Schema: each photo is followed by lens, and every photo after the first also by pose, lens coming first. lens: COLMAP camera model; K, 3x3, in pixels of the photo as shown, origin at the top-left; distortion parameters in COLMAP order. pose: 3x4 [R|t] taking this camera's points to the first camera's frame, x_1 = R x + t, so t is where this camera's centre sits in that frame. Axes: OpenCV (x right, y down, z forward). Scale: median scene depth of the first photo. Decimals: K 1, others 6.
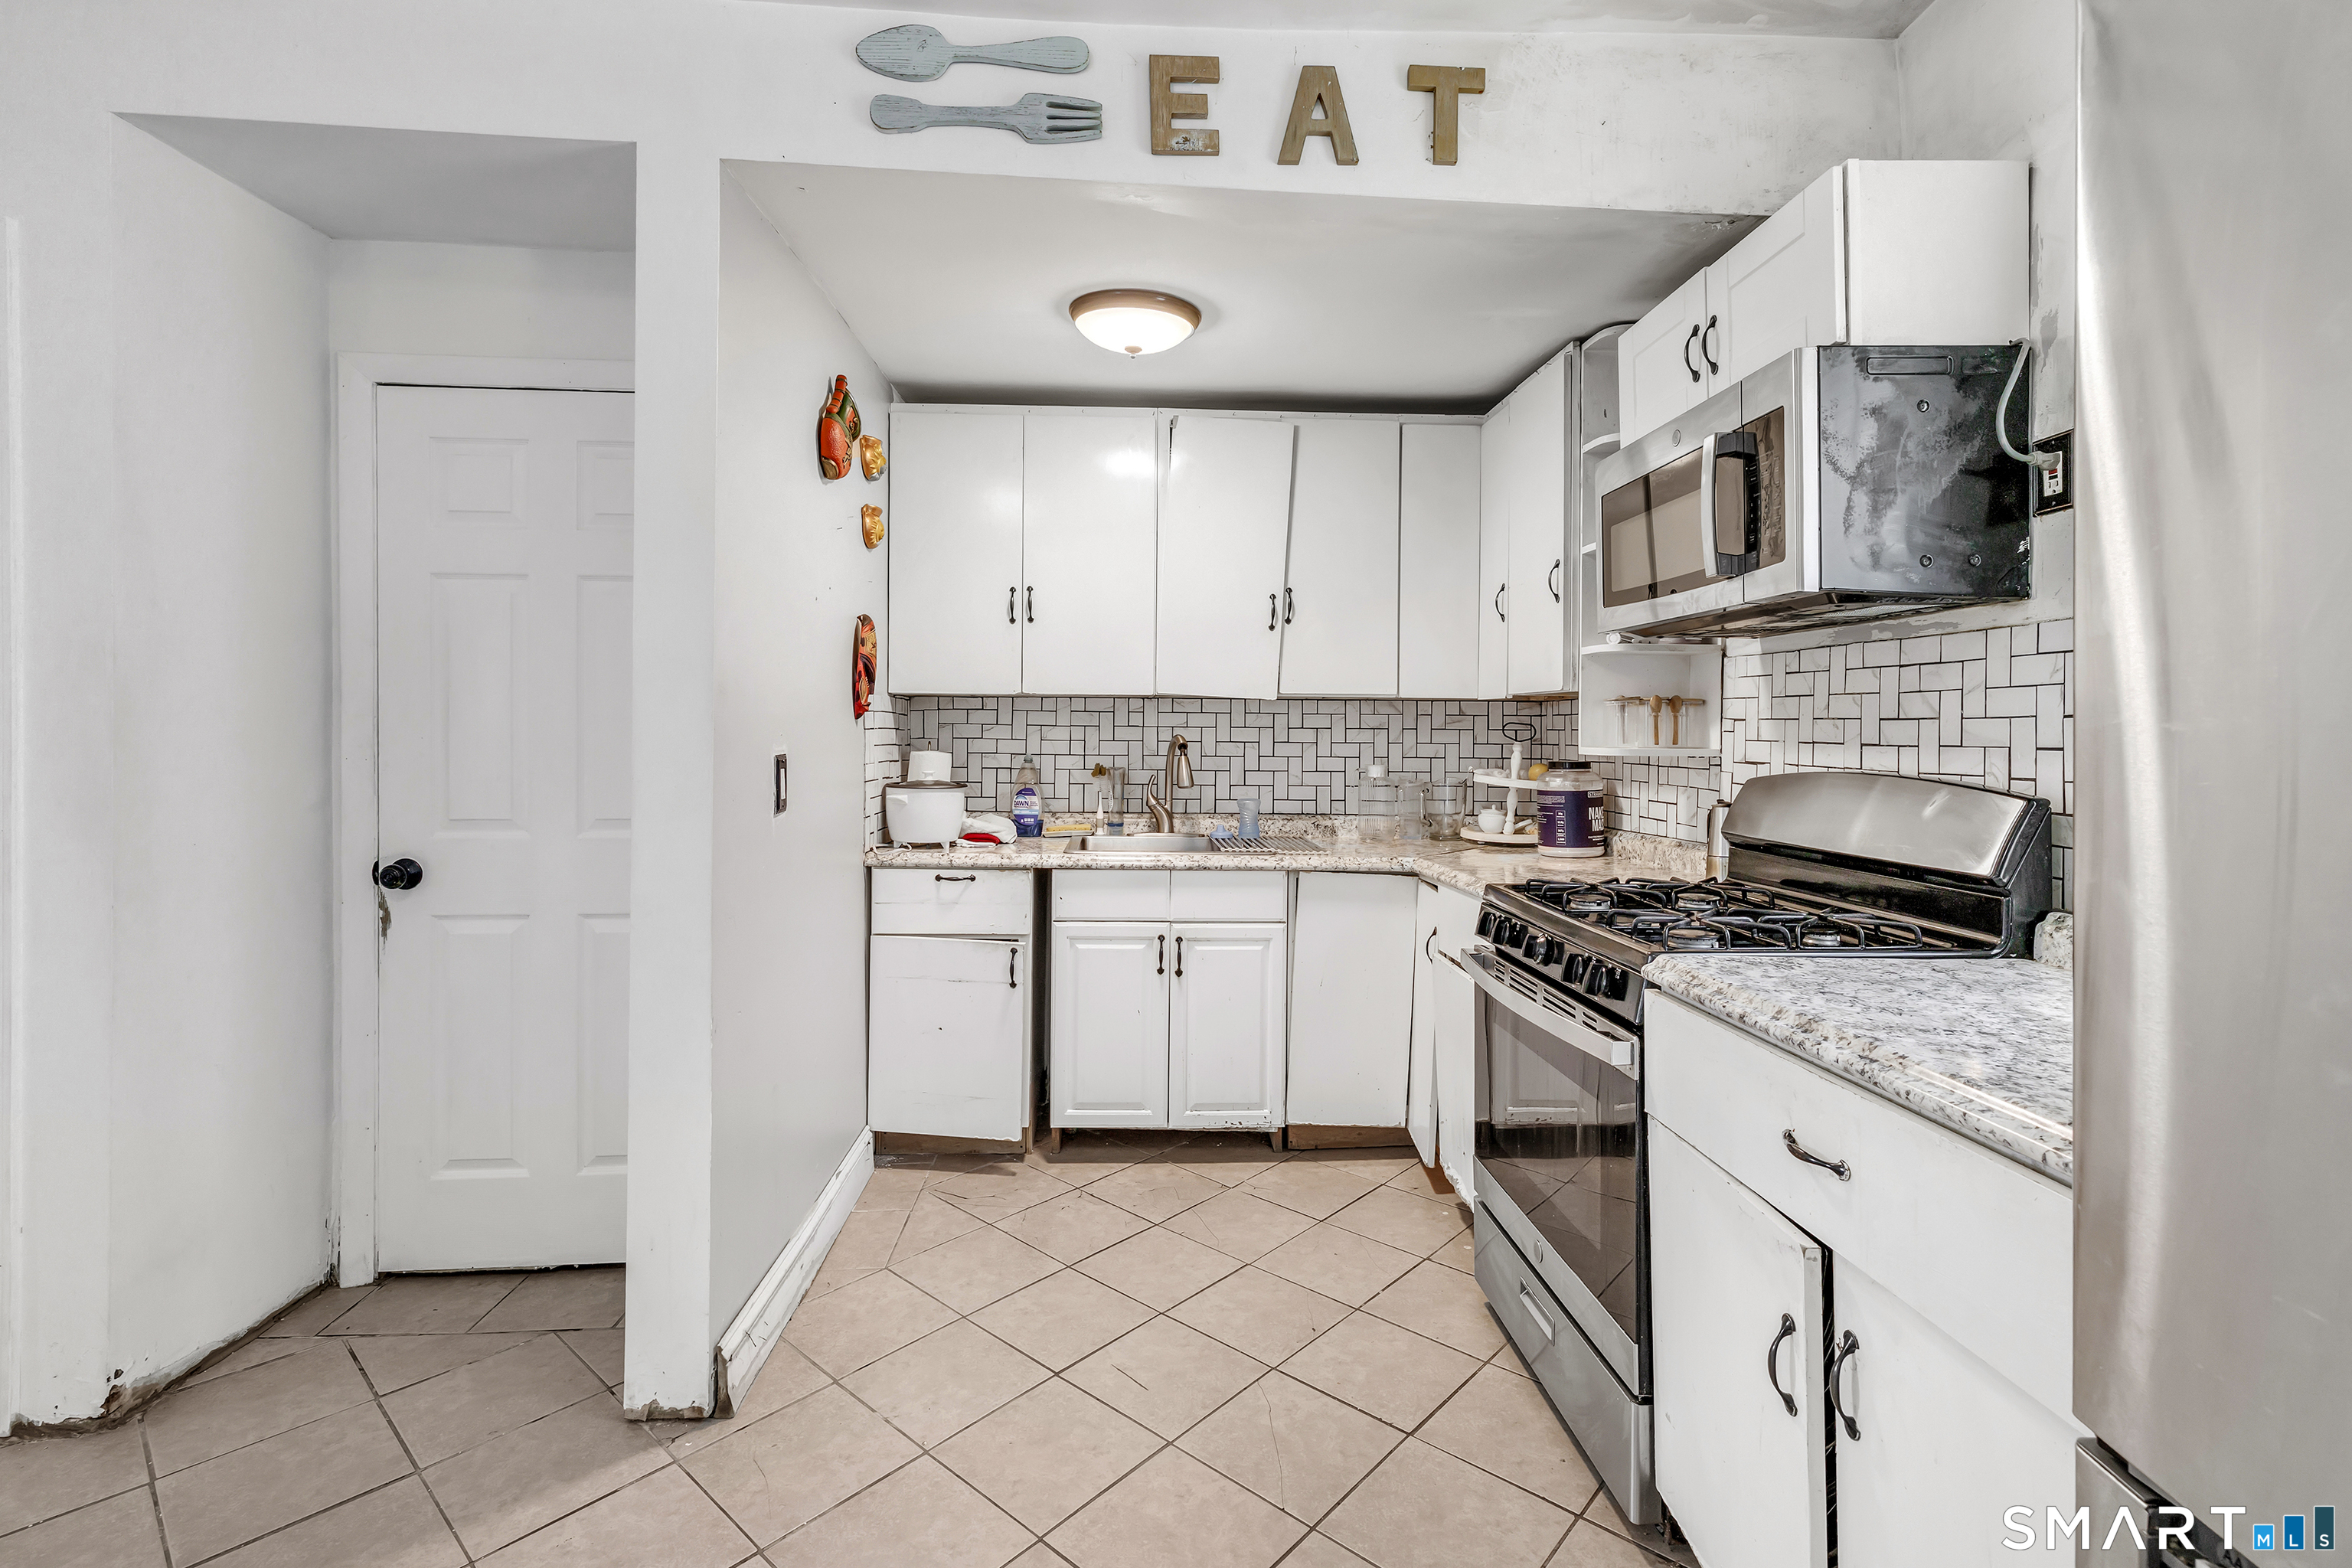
lens RADIAL K [[1054.7, 0, 1172.1], [0, 1054.7, 737.5], [0, 0, 1]] dist [0.000801, -0.000023]
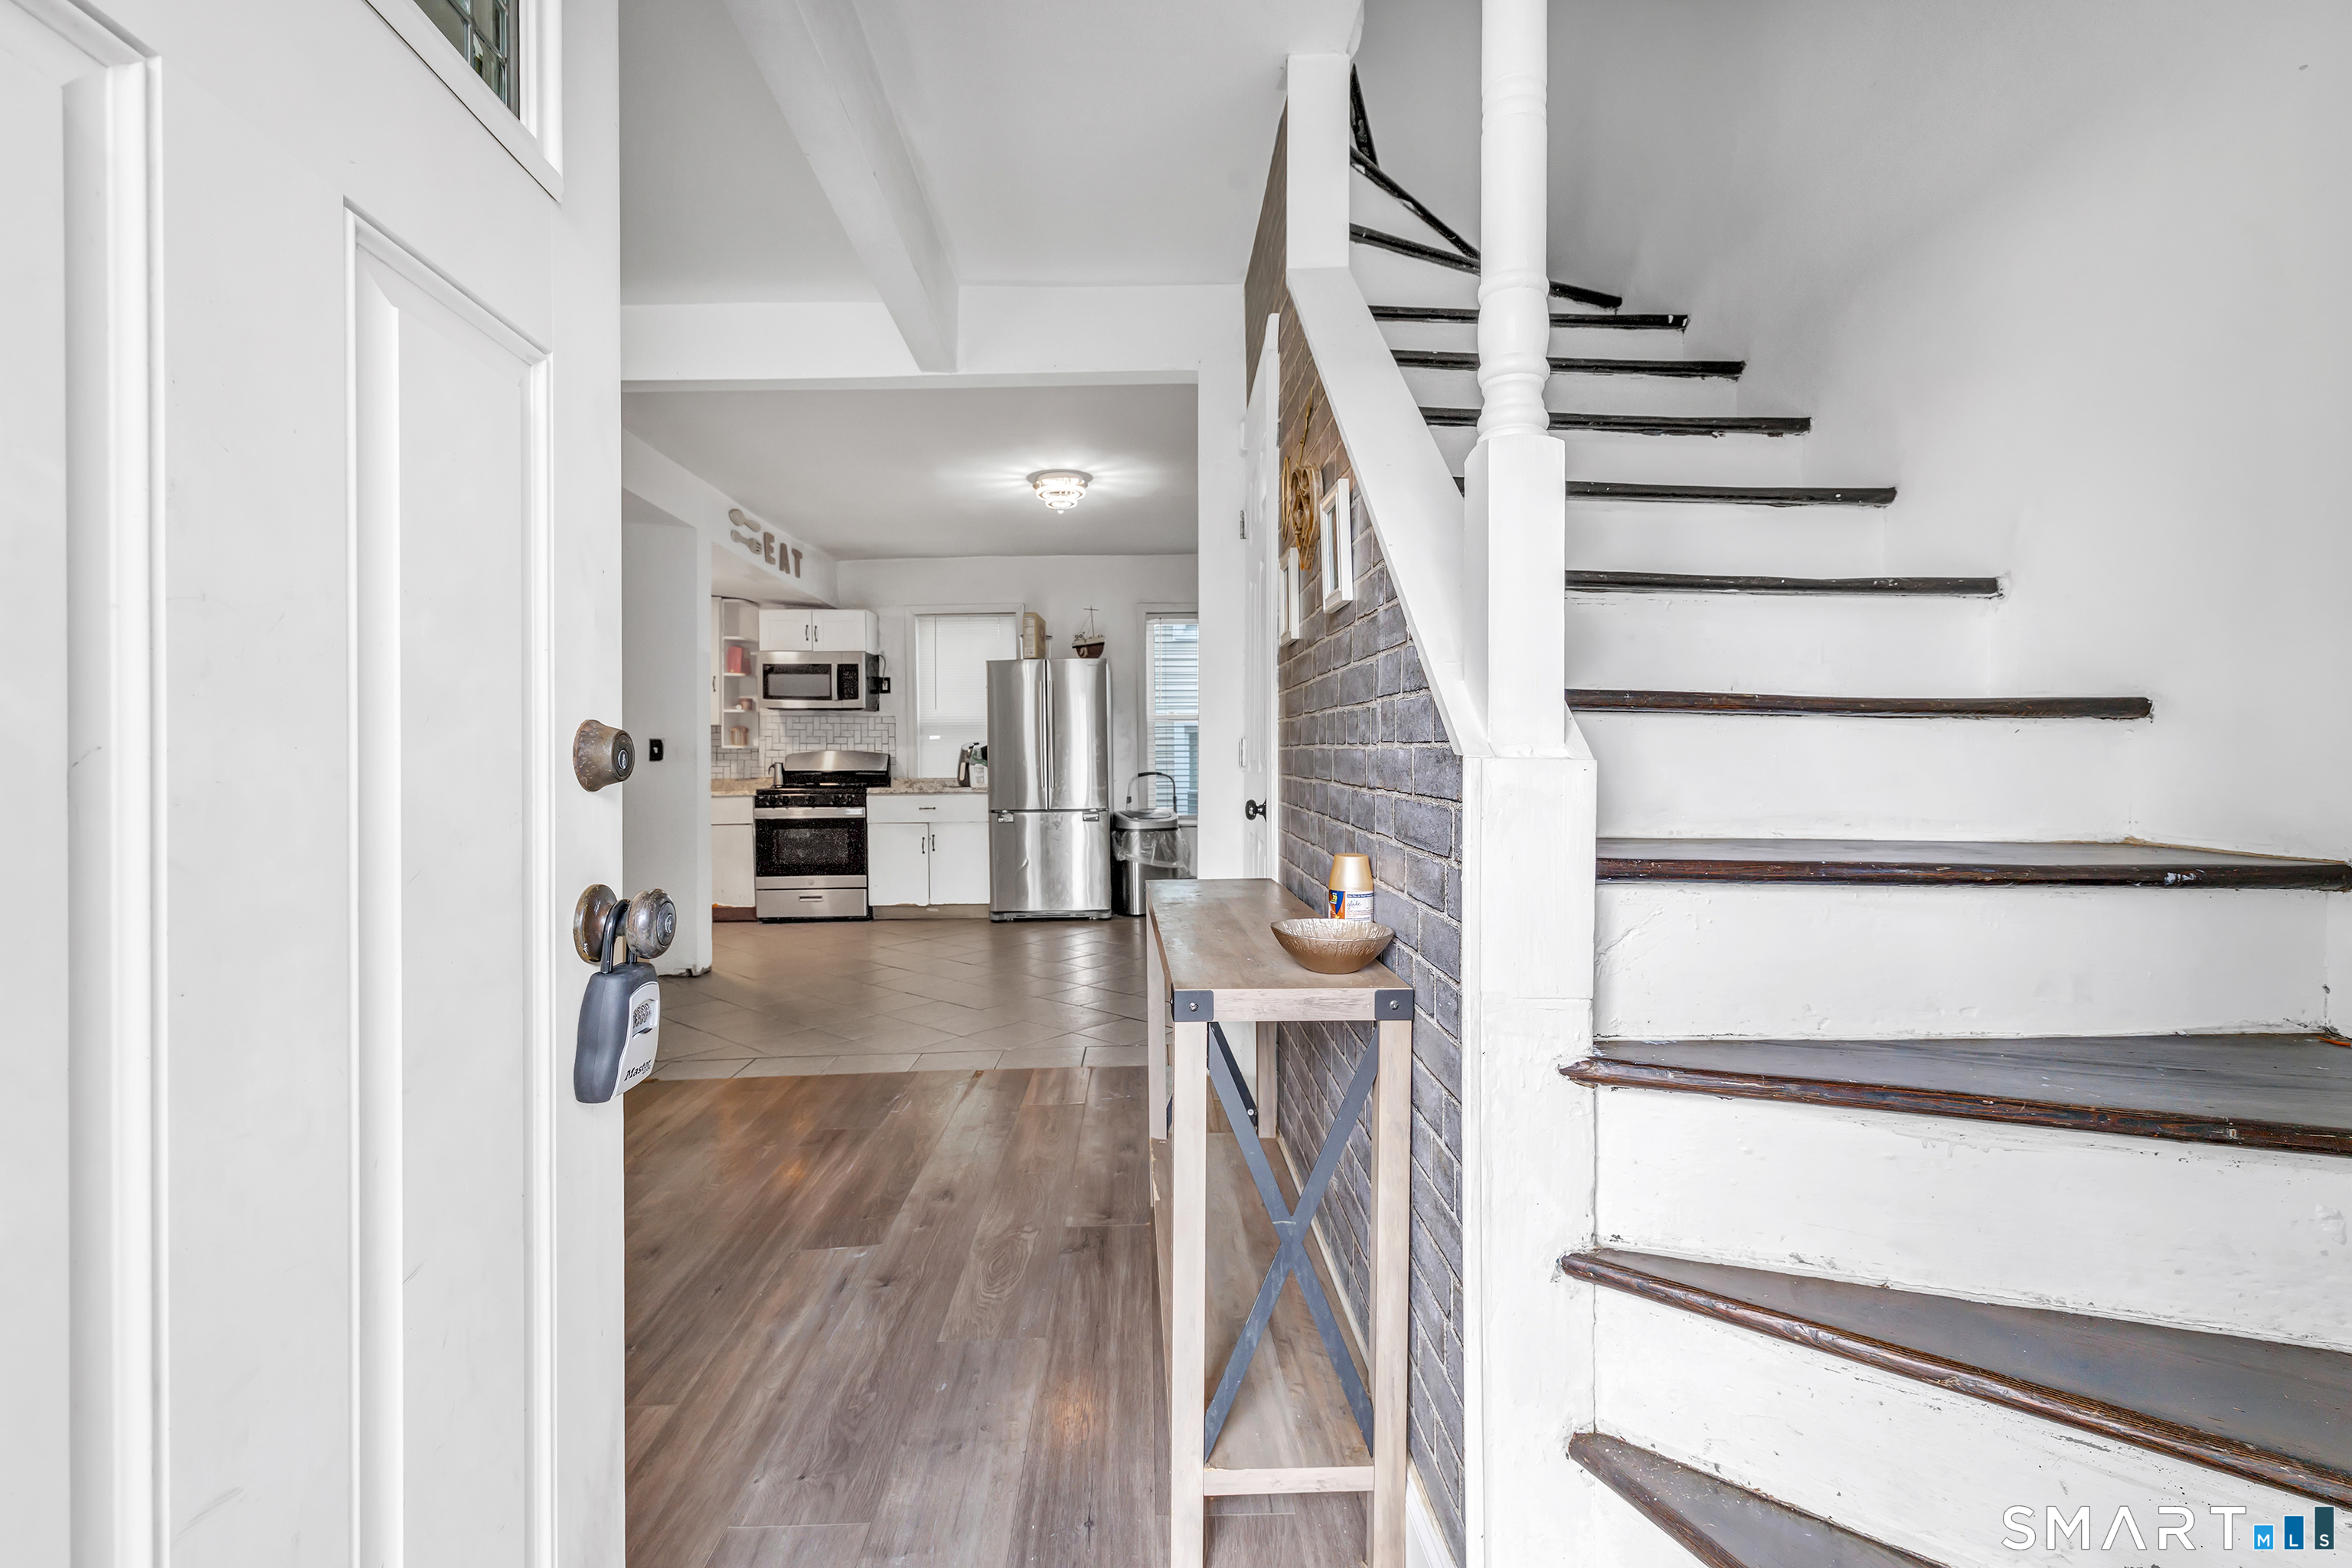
lens RADIAL K [[1022.9, 0, 1176.0], [0, 1022.9, 784.0], [0, 0, 1]] dist [0.000621, 0.000036]
pose [[0.000015, -0.002741, 0.999996, -3.537455], [0.004060, 0.999988, 0.002741, 0.171456], [-0.999992, 0.004059, 0.000026, -0.267099]]
